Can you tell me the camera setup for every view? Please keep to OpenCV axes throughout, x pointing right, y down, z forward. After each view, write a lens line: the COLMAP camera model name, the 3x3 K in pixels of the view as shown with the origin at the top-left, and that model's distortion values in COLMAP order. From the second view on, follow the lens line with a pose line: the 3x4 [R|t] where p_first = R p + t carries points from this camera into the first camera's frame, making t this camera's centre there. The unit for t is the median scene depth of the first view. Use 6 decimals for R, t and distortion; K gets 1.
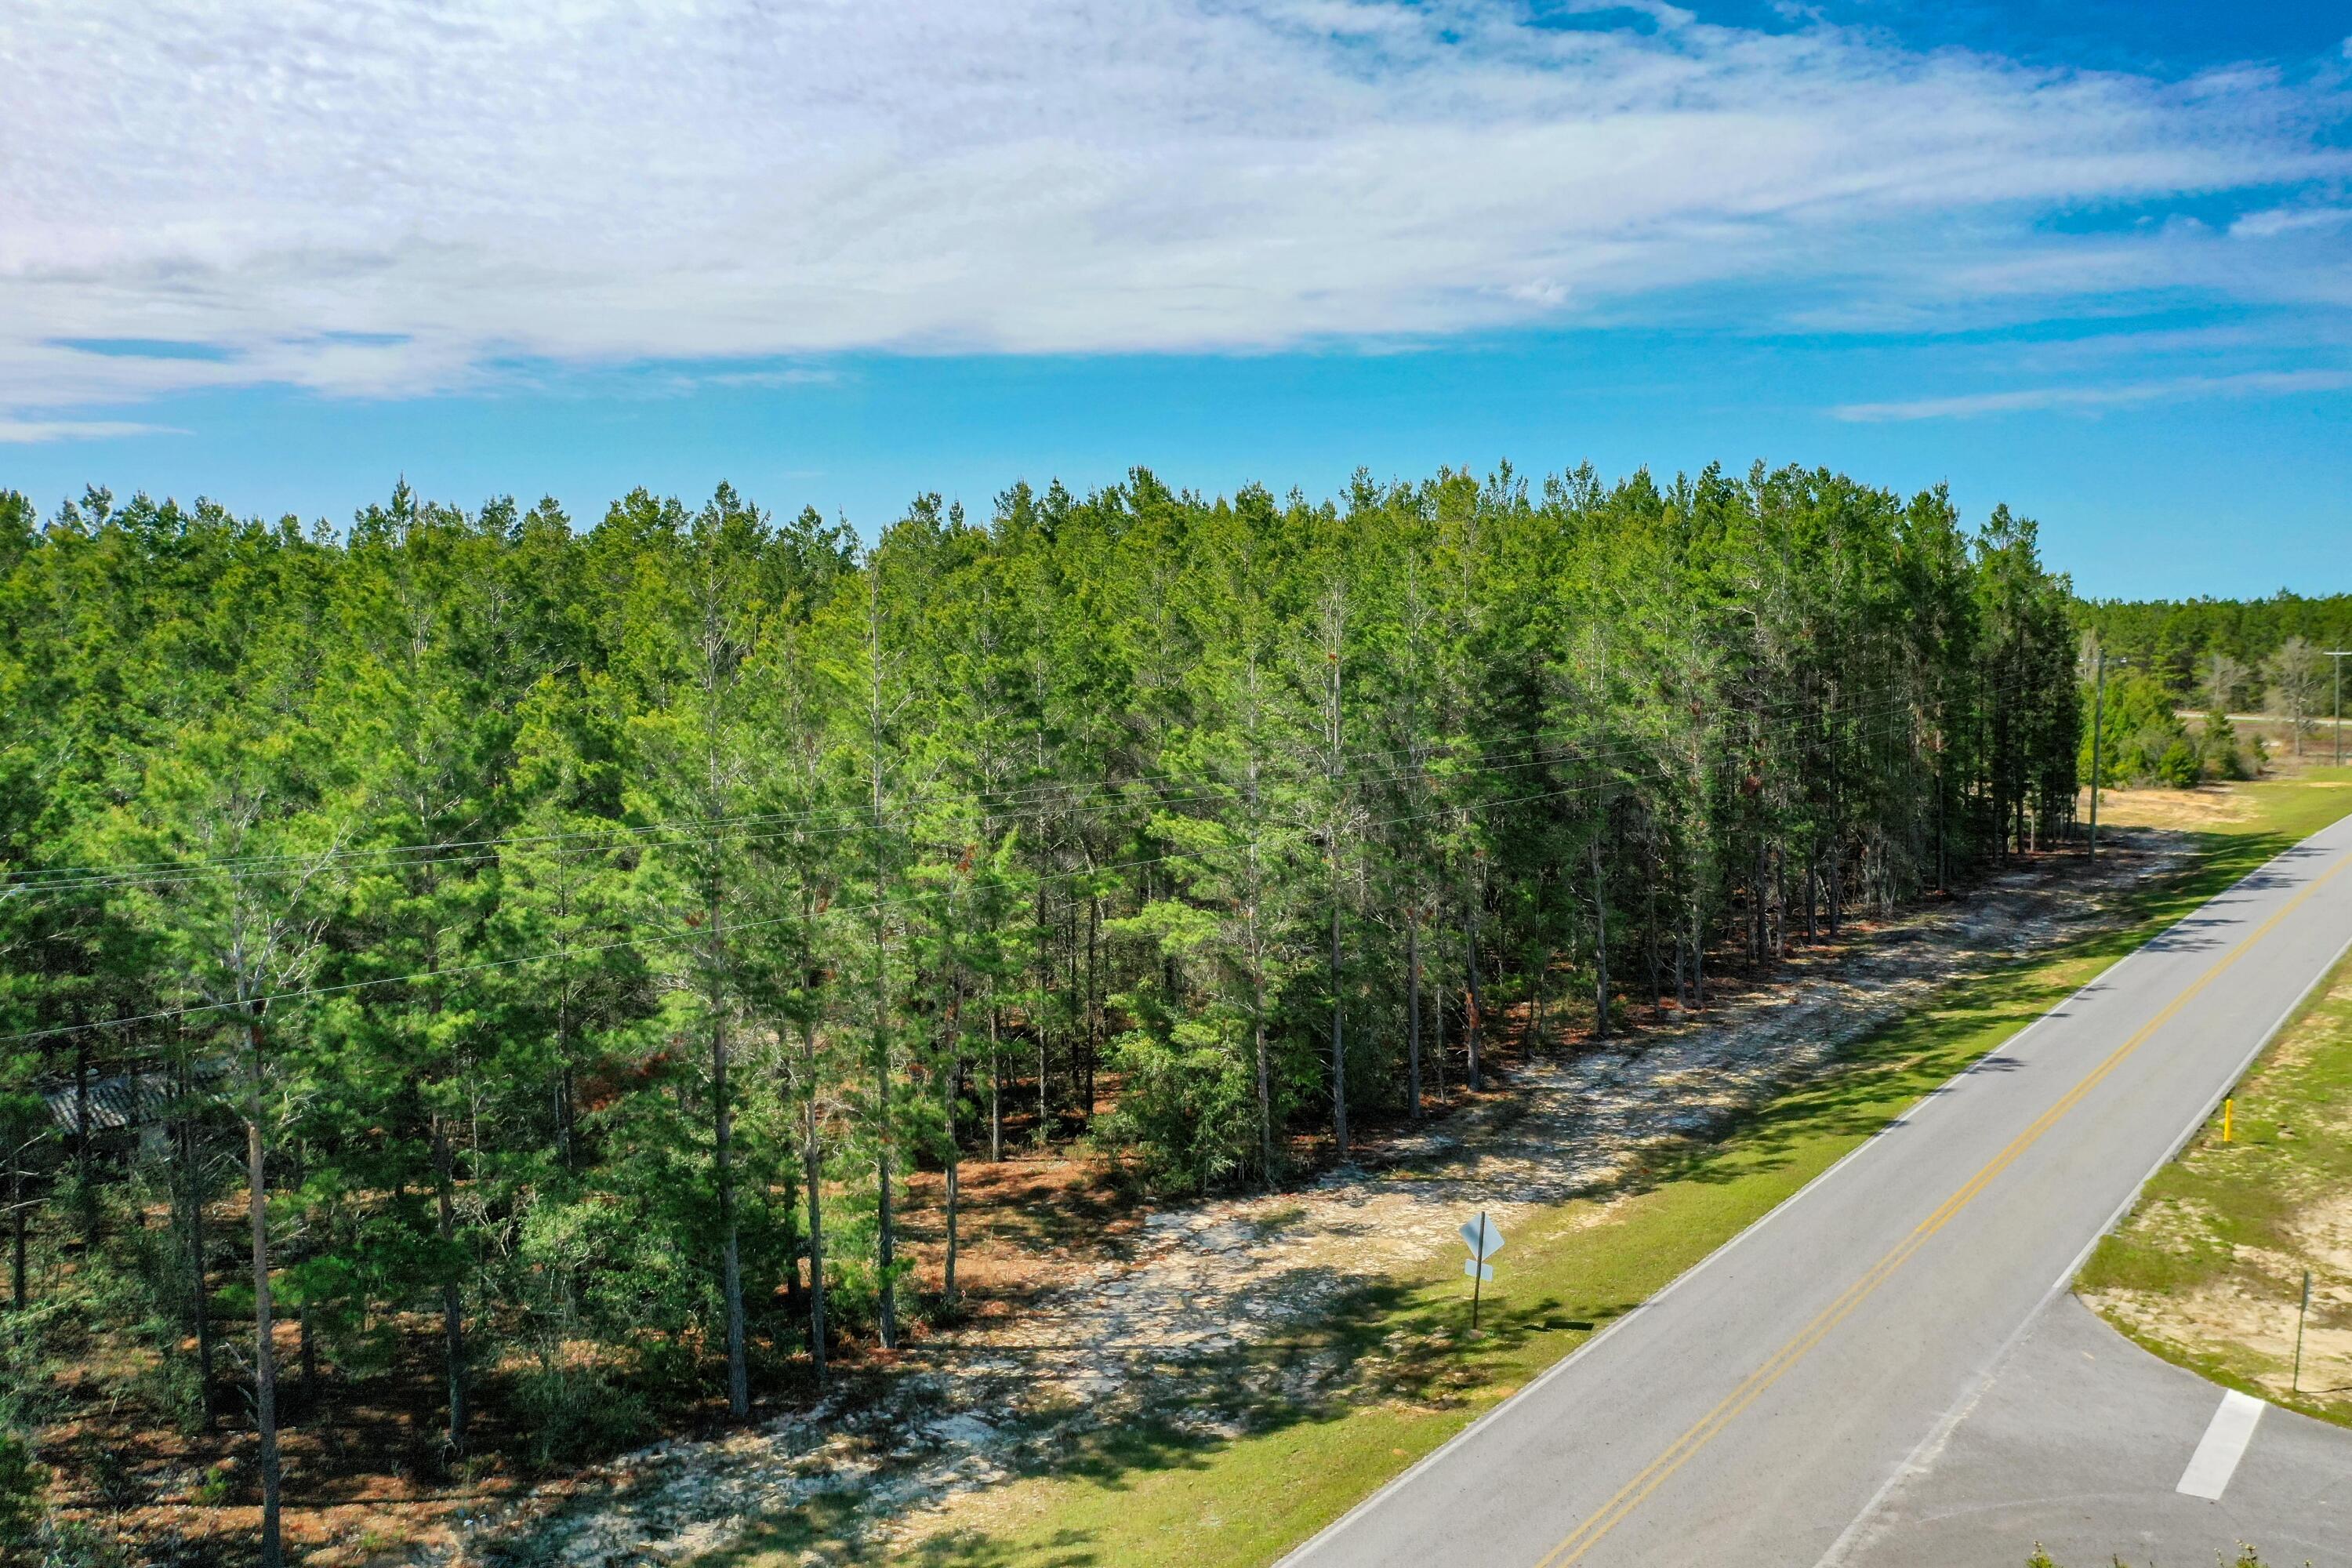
lens RADIAL K [[1866.1, 0, 1166.0], [0, 1866.1, 781.3], [0, 0, 1]] dist [0.007485, -0.009085]
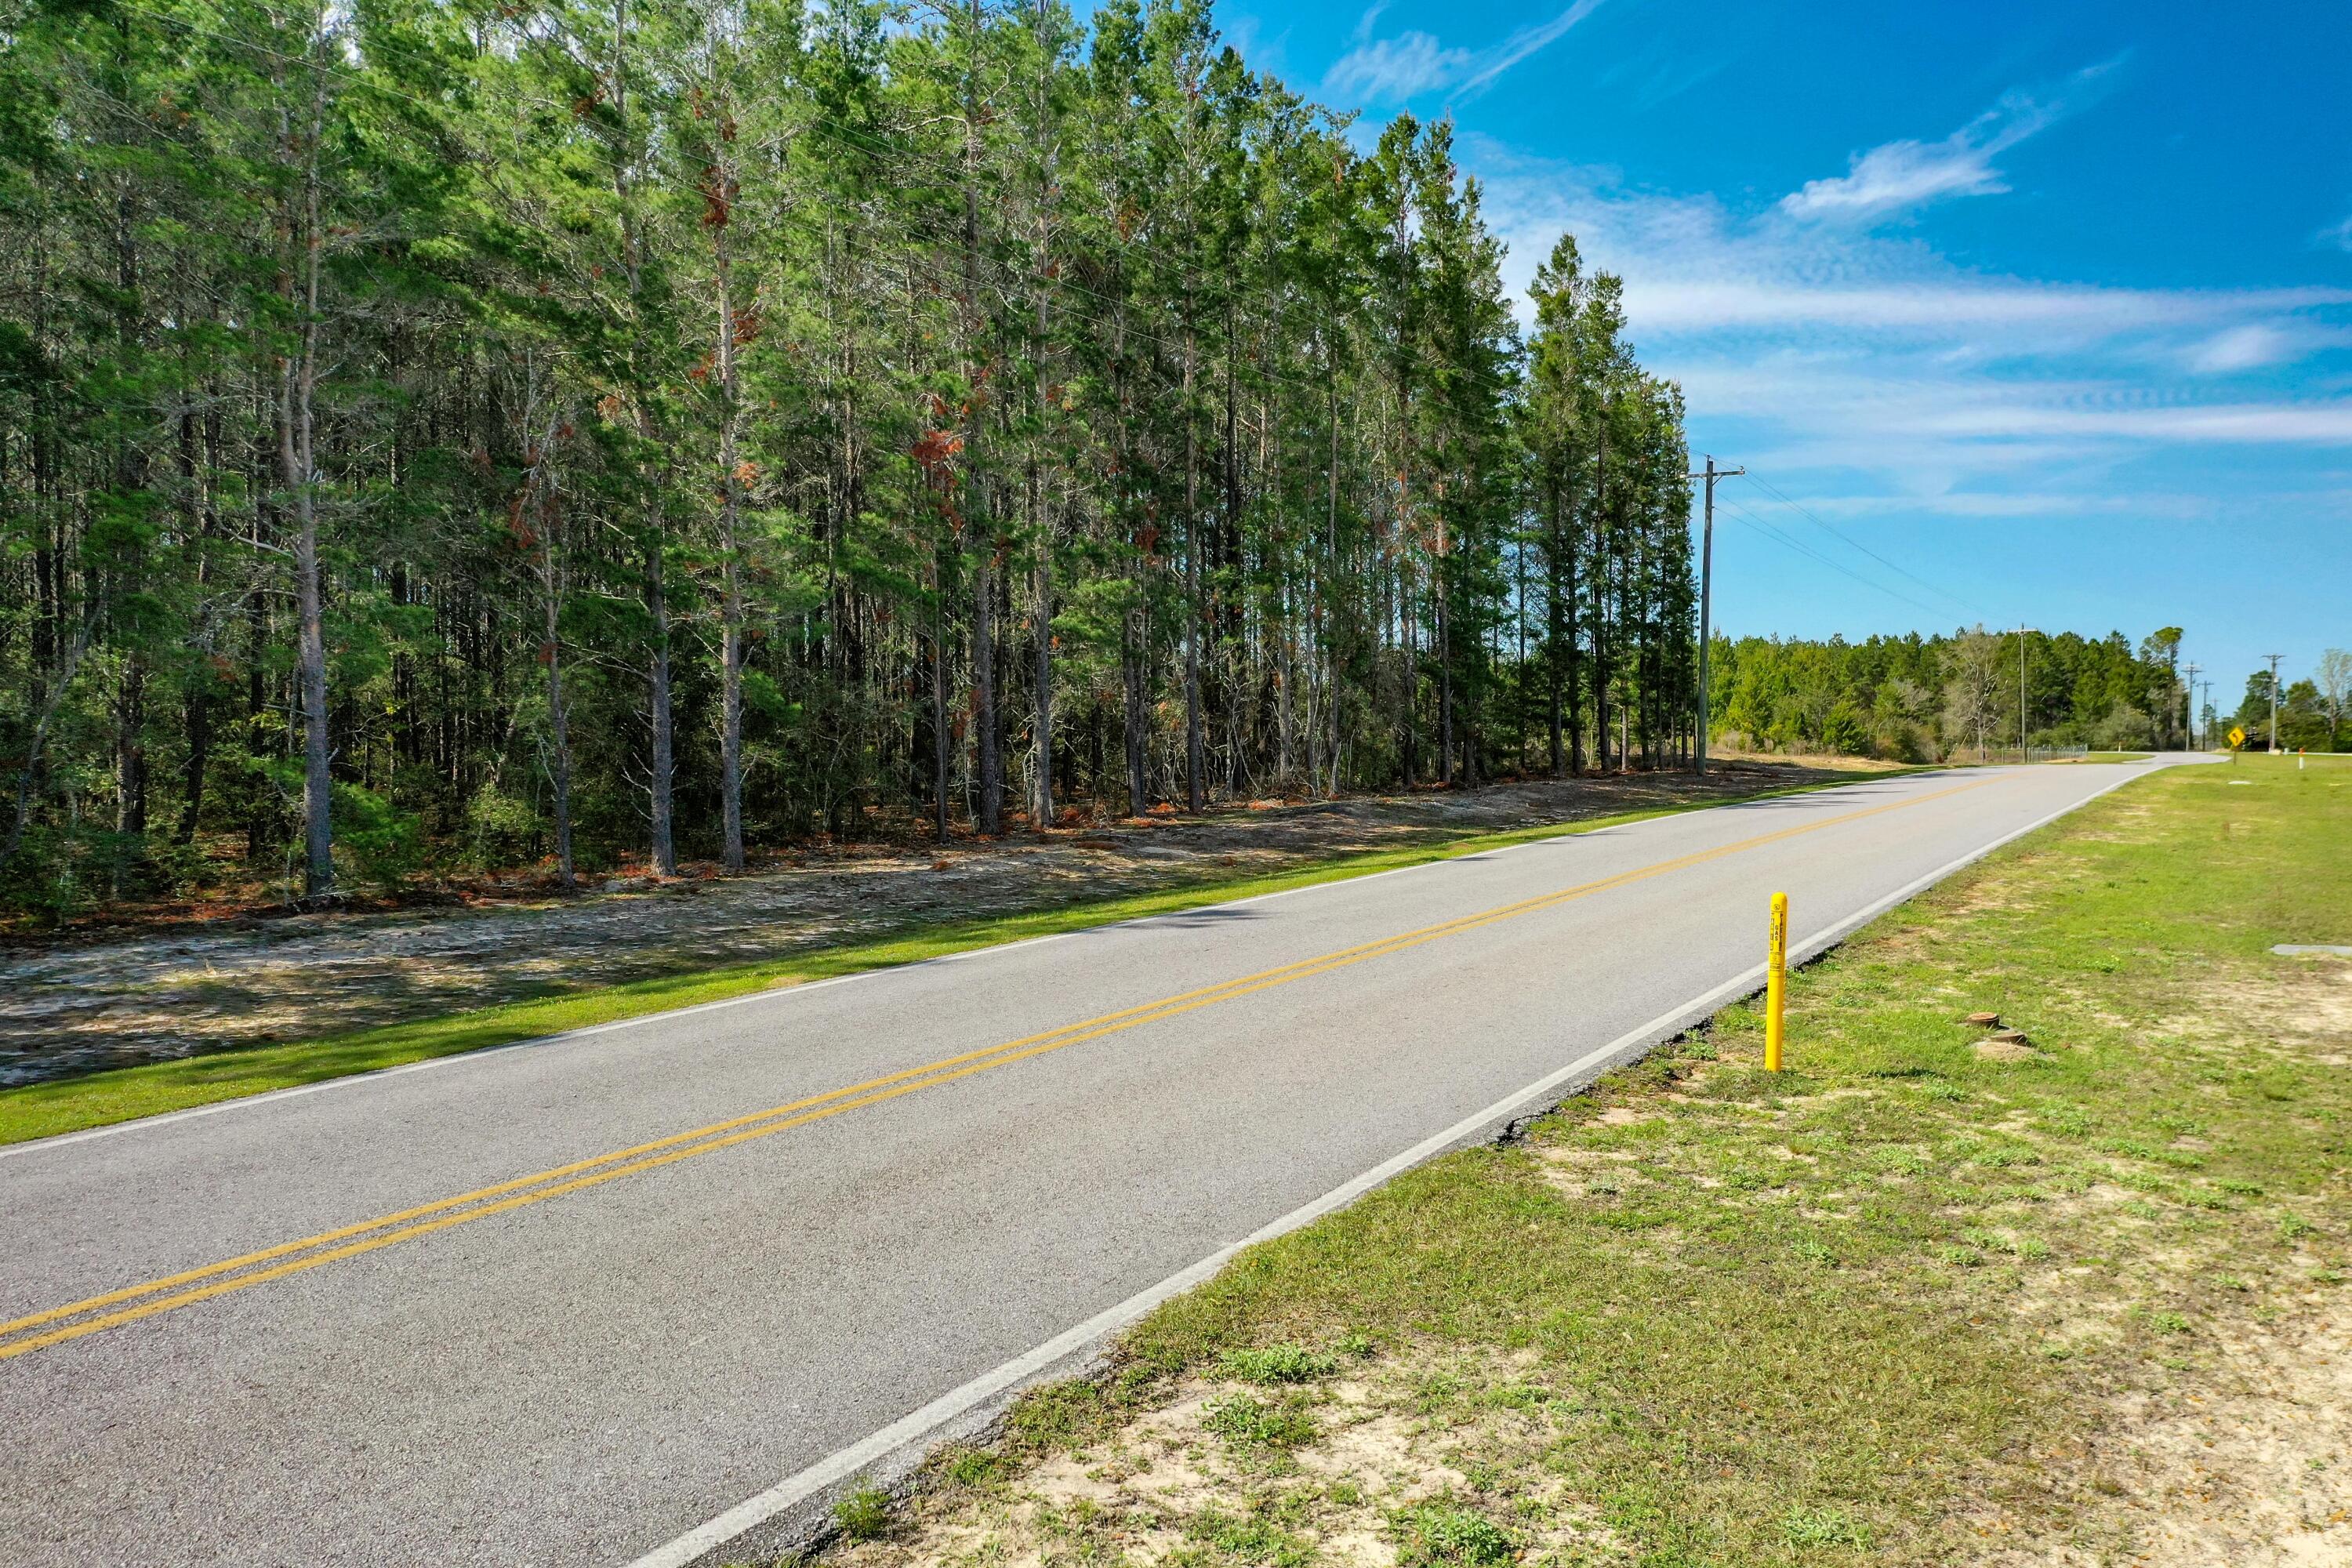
lens RADIAL K [[1866.1, 0, 1166.0], [0, 1866.1, 781.3], [0, 0, 1]] dist [0.007485, -0.009085]
pose [[0.990826, 0.010433, 0.134741, 0.216666], [-0.004151, 0.998895, -0.046819, 0.079020], [-0.135080, 0.045830, 0.989774, 0.365385]]
